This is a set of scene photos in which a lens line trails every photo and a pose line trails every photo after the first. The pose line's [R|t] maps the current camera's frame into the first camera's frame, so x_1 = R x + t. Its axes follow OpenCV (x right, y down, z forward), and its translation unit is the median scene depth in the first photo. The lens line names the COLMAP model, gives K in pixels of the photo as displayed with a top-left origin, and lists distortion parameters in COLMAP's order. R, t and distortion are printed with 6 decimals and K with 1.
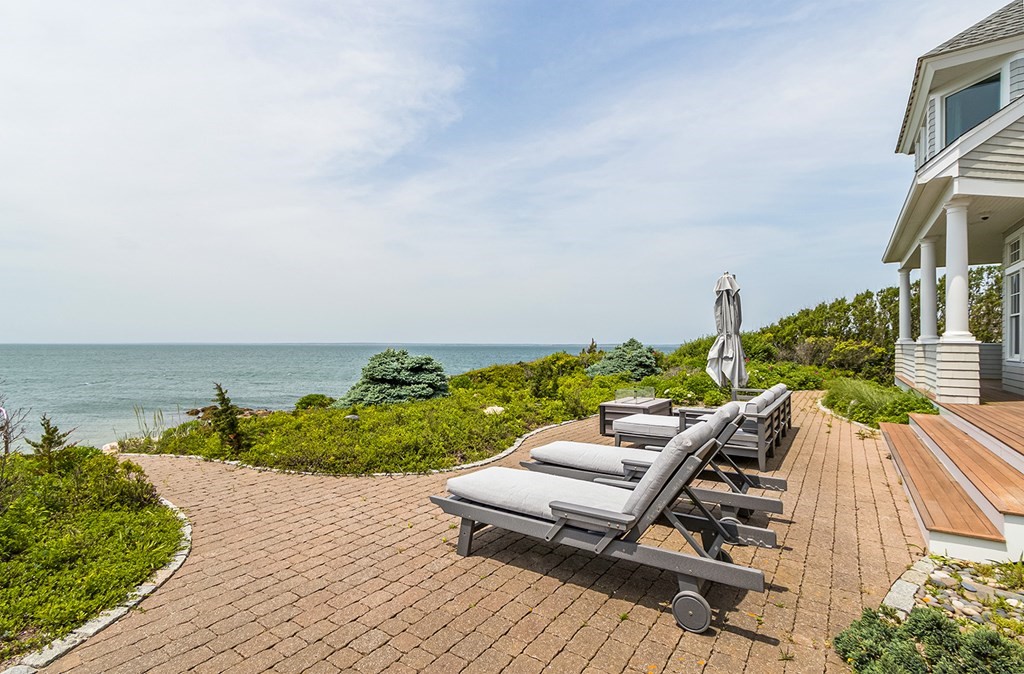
lens RADIAL K [[463.0, 0, 512.0], [0, 463.0, 337.0], [0, 0, 1]] dist [-0.002154, -0.000175]
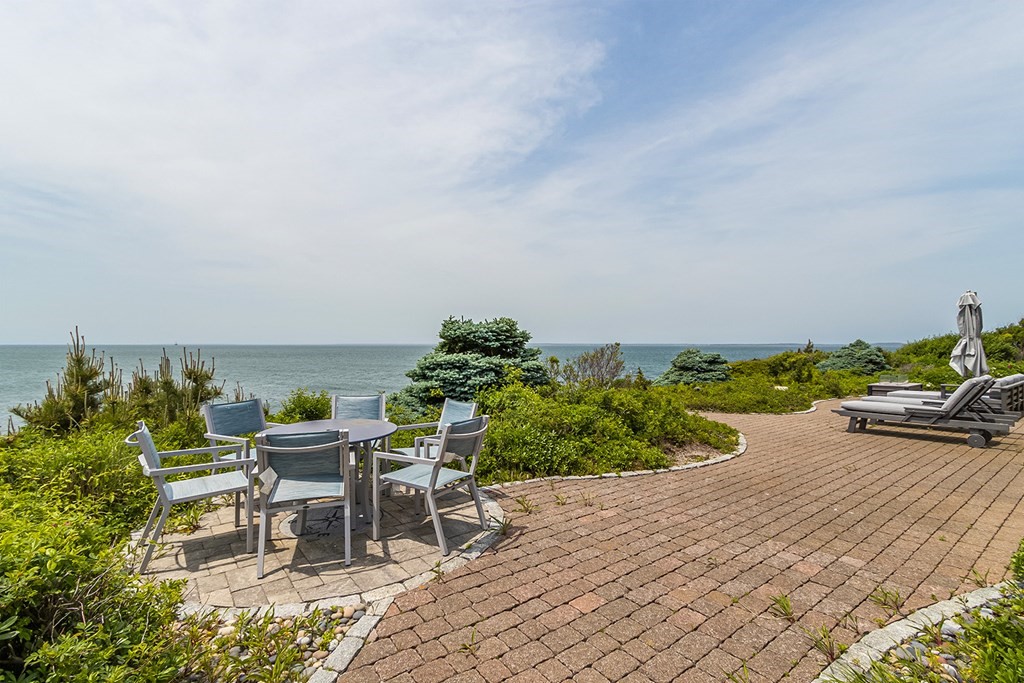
lens RADIAL K [[478.8, 0, 511.7], [0, 478.8, 345.1], [0, 0, 1]] dist [0.001948, 0.000298]
pose [[0.957672, -0.000527, -0.287863, -0.385317], [0.005879, 0.999826, 0.017727, -0.015704], [0.287803, -0.018669, 0.957508, -0.678479]]
